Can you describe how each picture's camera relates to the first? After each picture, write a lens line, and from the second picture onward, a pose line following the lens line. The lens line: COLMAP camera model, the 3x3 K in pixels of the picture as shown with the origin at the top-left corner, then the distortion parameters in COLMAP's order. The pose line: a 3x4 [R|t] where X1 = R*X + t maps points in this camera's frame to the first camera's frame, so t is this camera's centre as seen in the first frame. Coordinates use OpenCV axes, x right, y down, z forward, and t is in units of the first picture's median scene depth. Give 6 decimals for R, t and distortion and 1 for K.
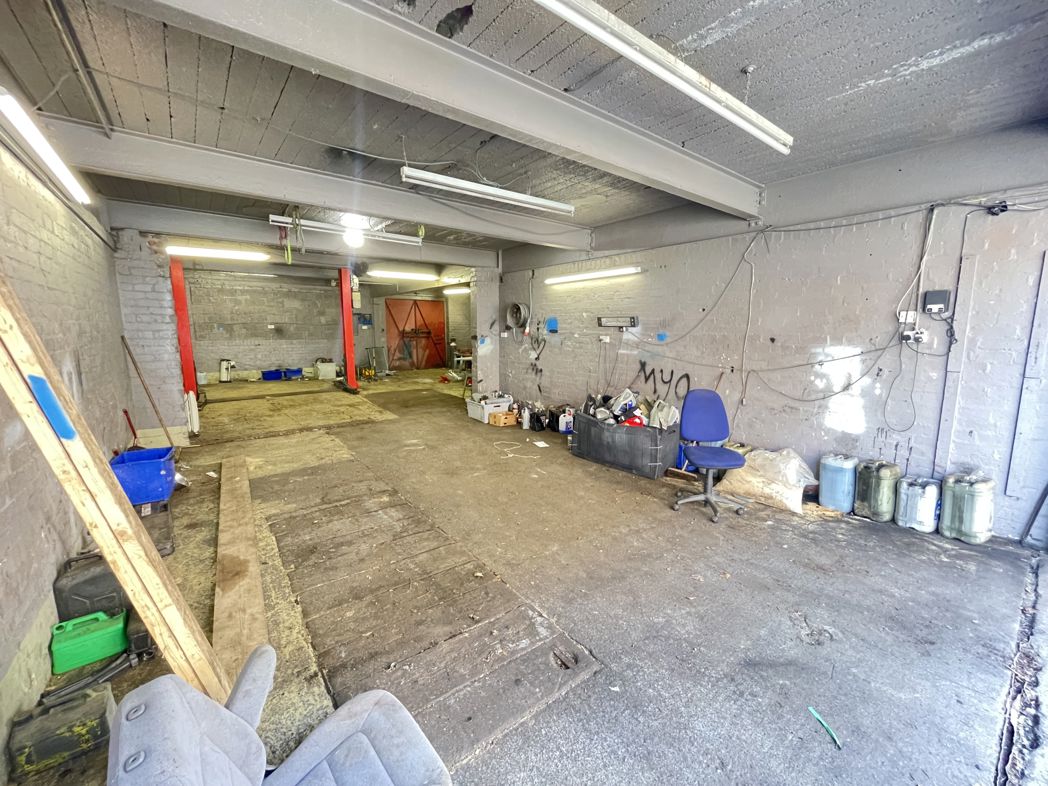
lens RADIAL K [[426.0, 0, 526.2], [0, 426.0, 390.6], [0, 0, 1]] dist [-0.000938, -0.000030]
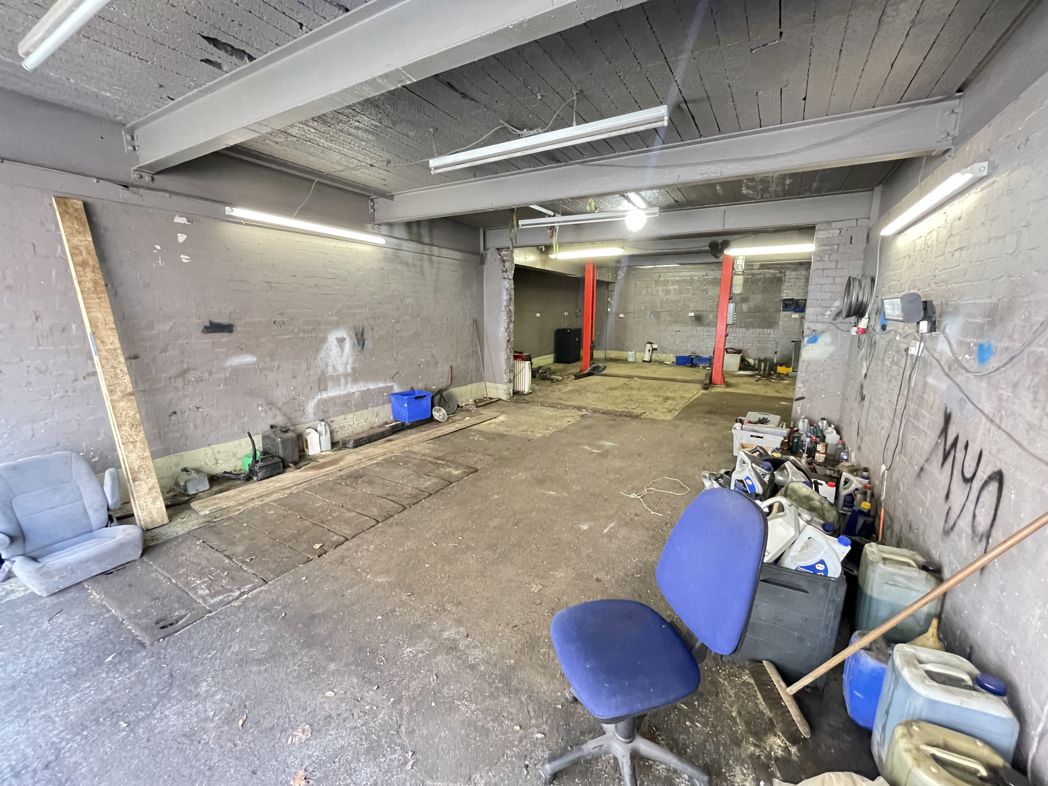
lens RADIAL K [[426.0, 0, 525.9], [0, 426.0, 390.9], [0, 0, 1]] dist [-0.000938, -0.000030]
pose [[0.367946, 0.171434, -0.913907, 0.573510], [-0.143899, 0.981515, 0.126181, -0.095371], [0.918645, 0.085082, 0.385814, 0.588917]]
